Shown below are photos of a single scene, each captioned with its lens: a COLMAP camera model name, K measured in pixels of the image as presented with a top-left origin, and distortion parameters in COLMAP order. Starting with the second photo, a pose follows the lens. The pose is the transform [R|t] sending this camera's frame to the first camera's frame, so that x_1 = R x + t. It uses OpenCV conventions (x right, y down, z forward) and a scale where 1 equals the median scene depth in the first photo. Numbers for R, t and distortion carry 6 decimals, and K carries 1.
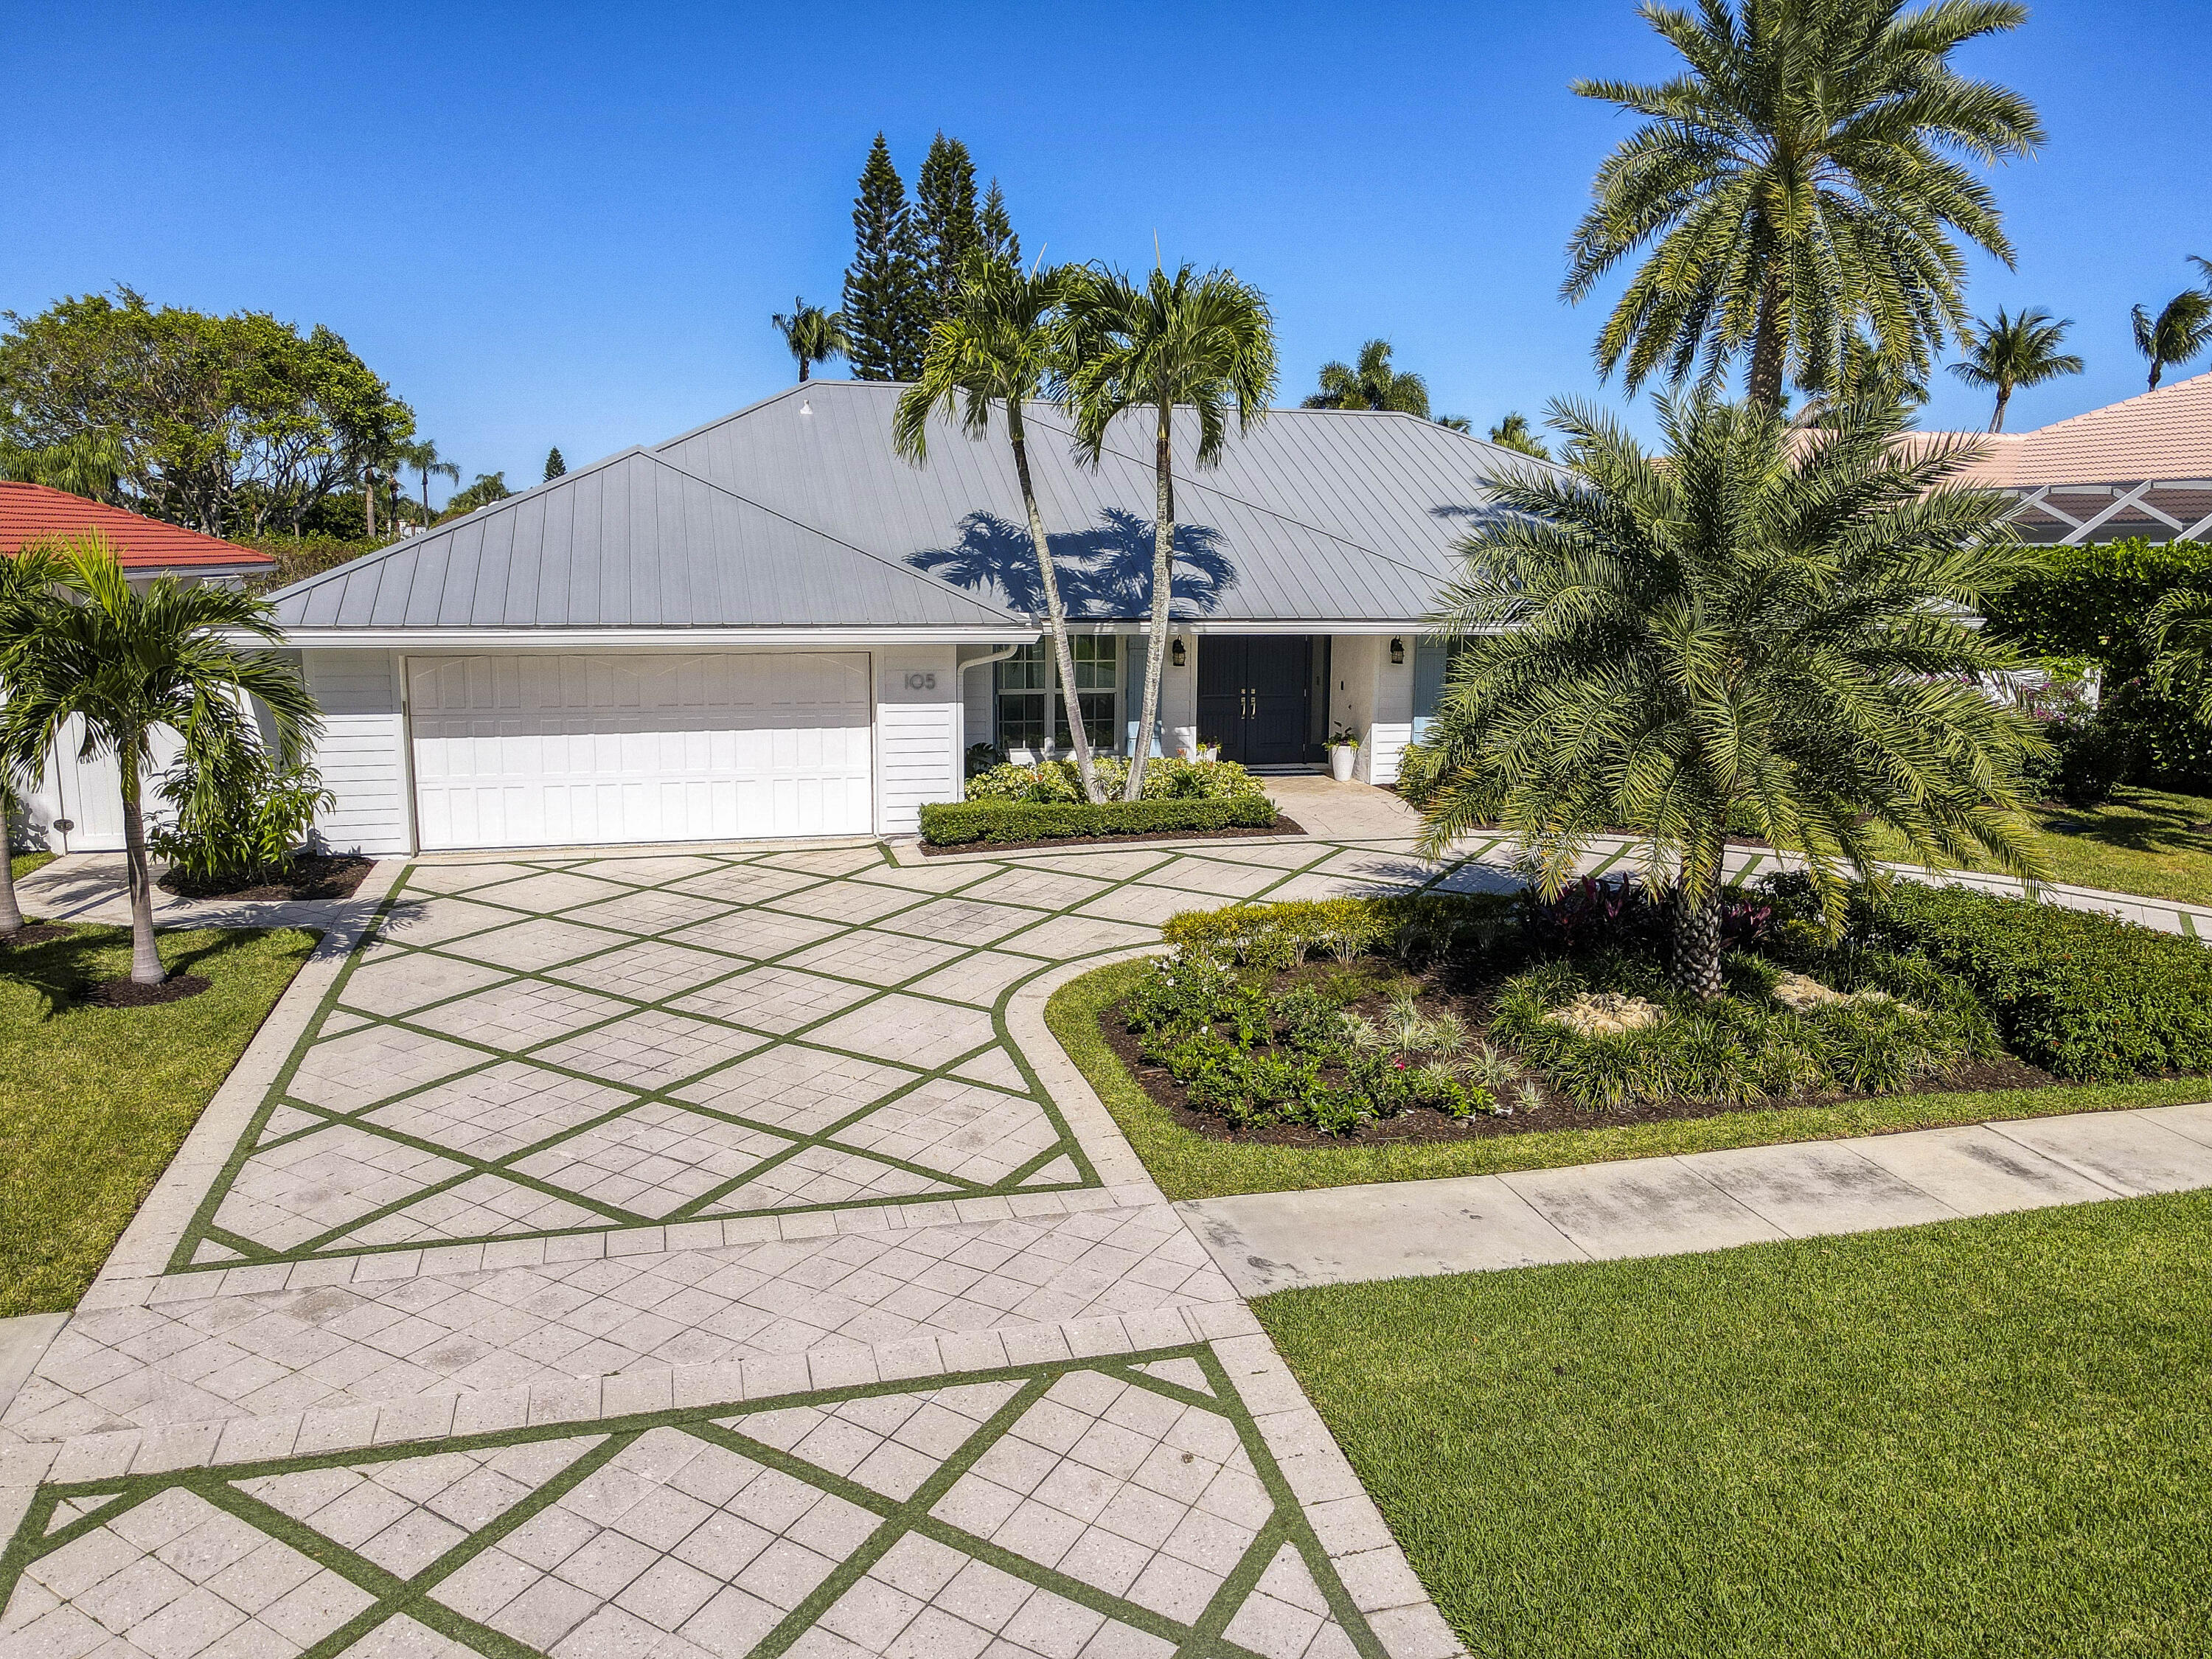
lens RADIAL K [[1610.1, 0, 1091.3], [0, 1610.1, 818.4], [0, 0, 1]] dist [0.014498, 0.001597]
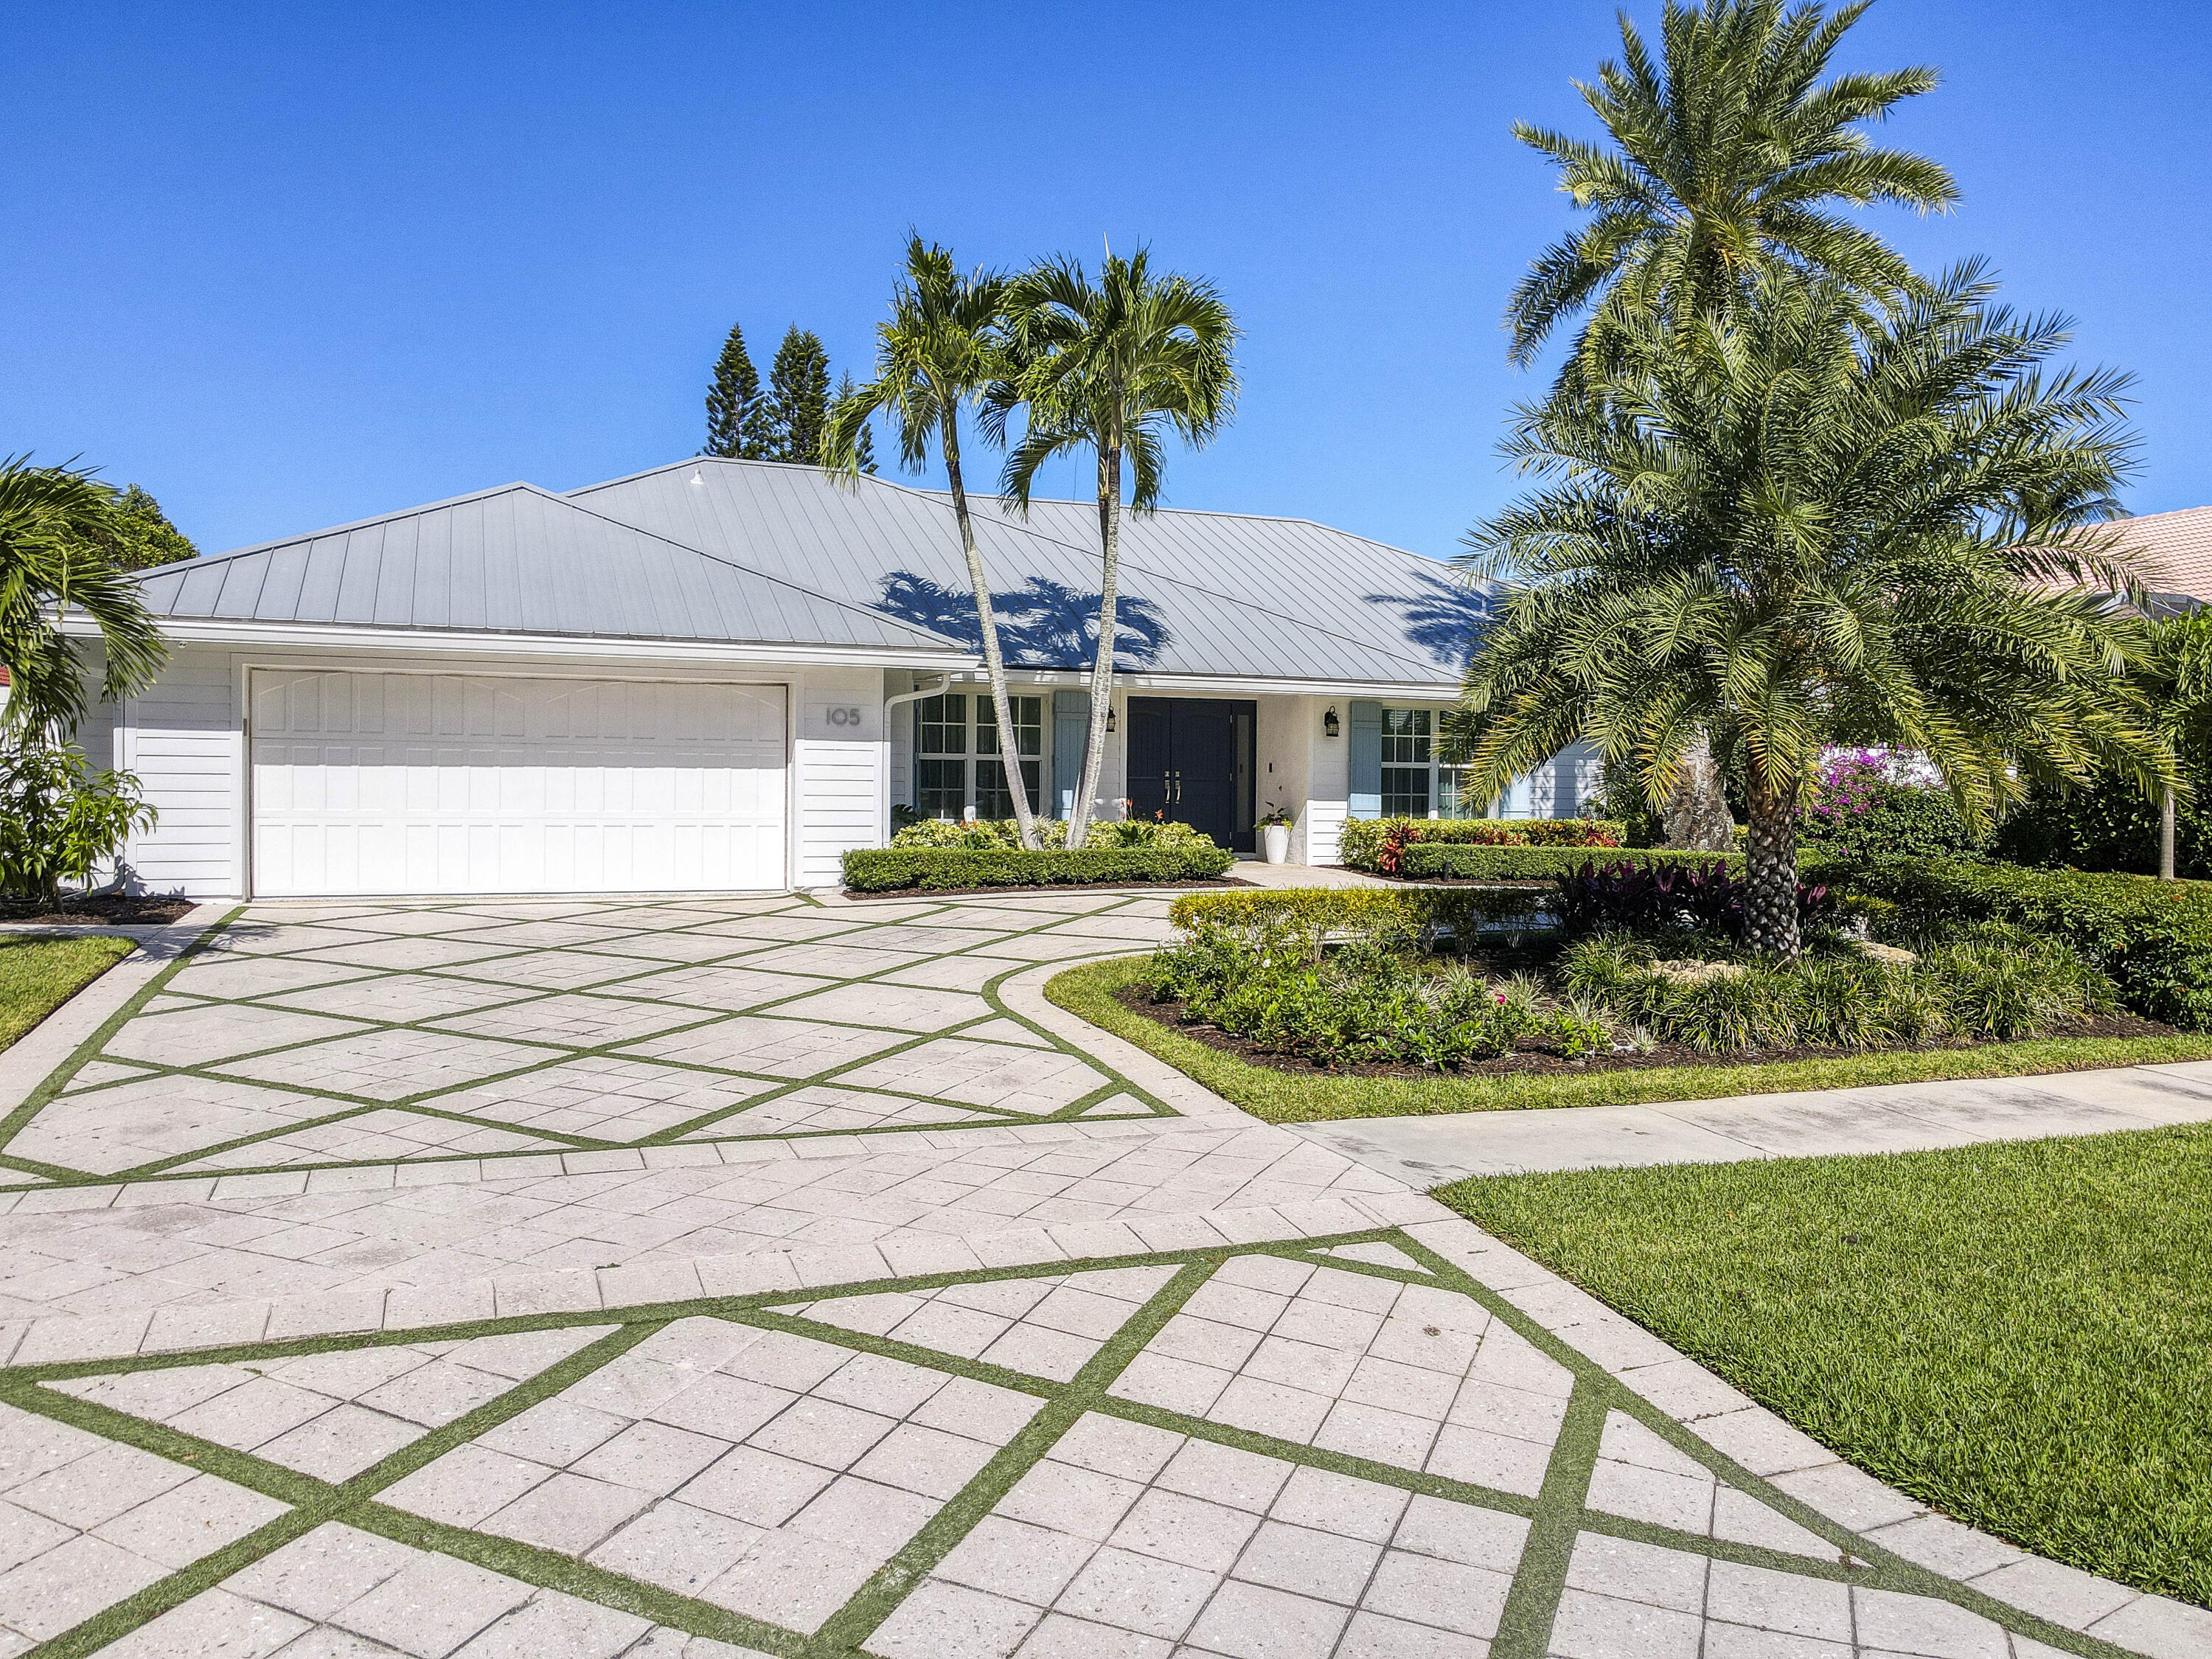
lens RADIAL K [[1610.1, 0, 1090.7], [0, 1610.1, 829.2], [0, 0, 1]] dist [0.014498, 0.001597]
pose [[0.994021, -0.000385, 0.109190, -0.103962], [0.015519, 0.990341, -0.137781, 0.161750], [-0.108082, 0.138652, 0.984426, 0.160371]]
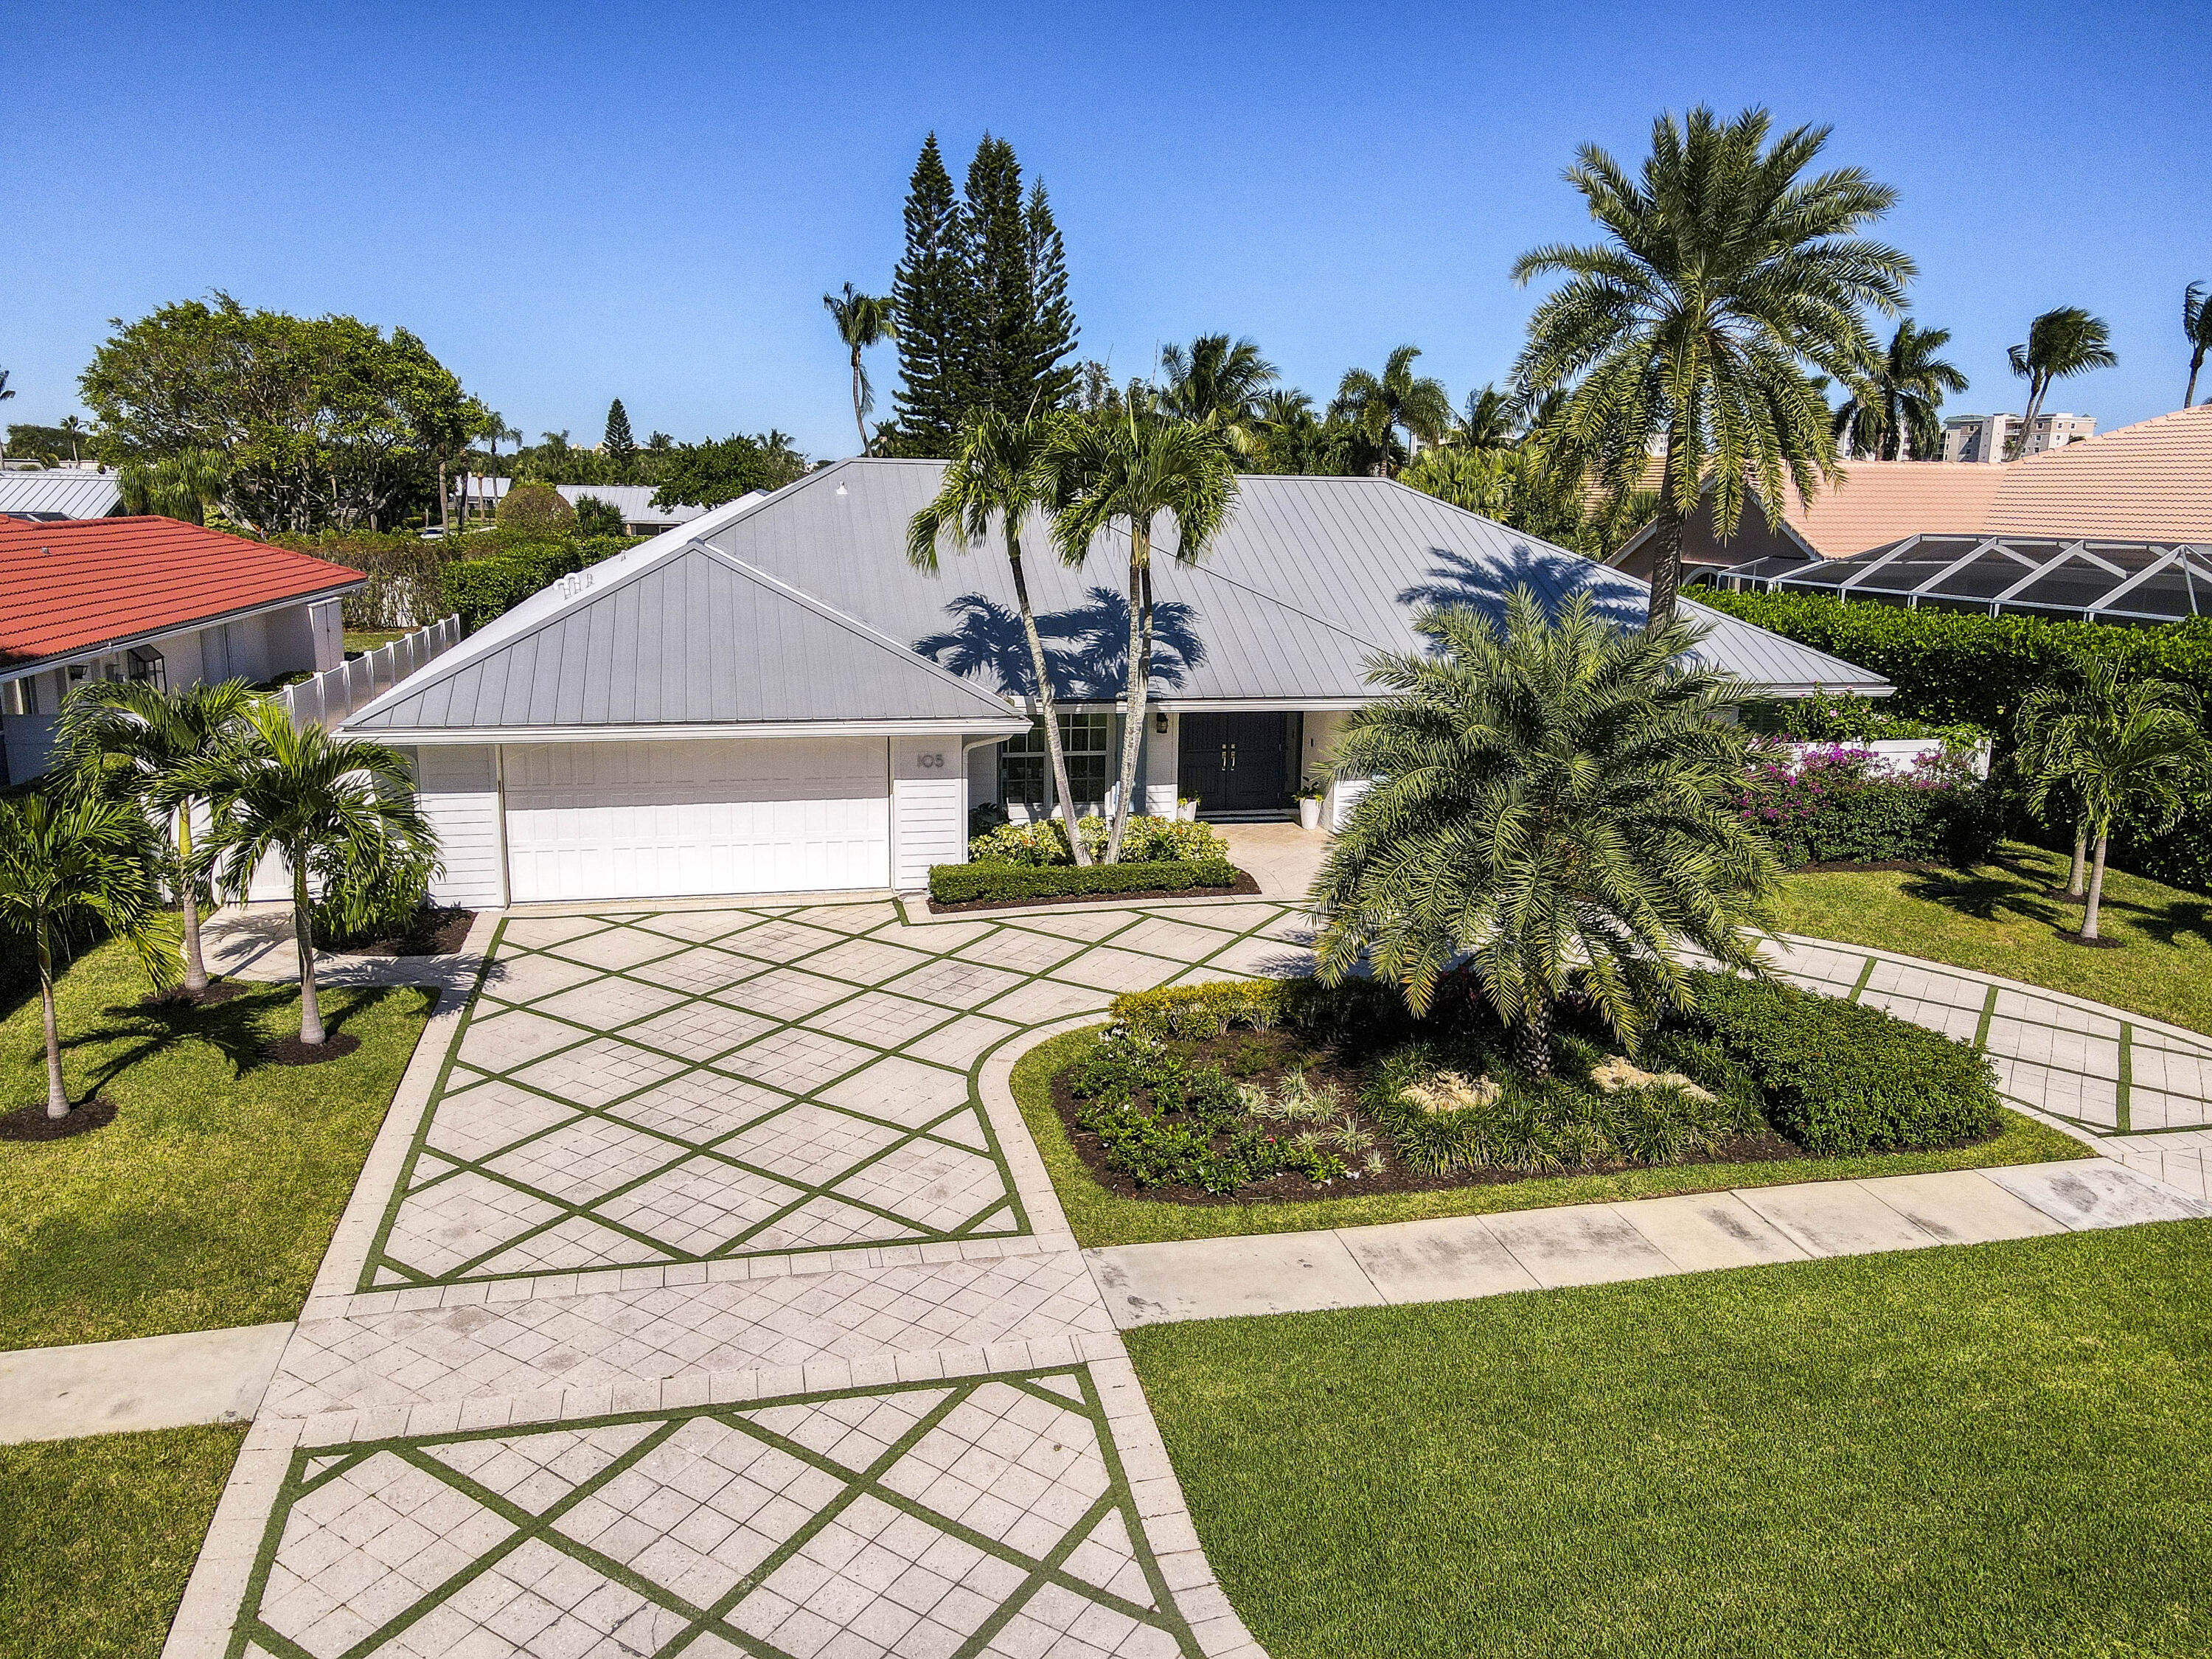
lens RADIAL K [[1610.1, 0, 1088.0], [0, 1610.1, 821.3], [0, 0, 1]] dist [0.014498, 0.001597]
pose [[0.999252, 0.013142, -0.036358, 0.079754], [-0.011711, 0.999159, 0.039304, -0.137149], [0.036844, -0.038849, 0.998566, -0.262508]]
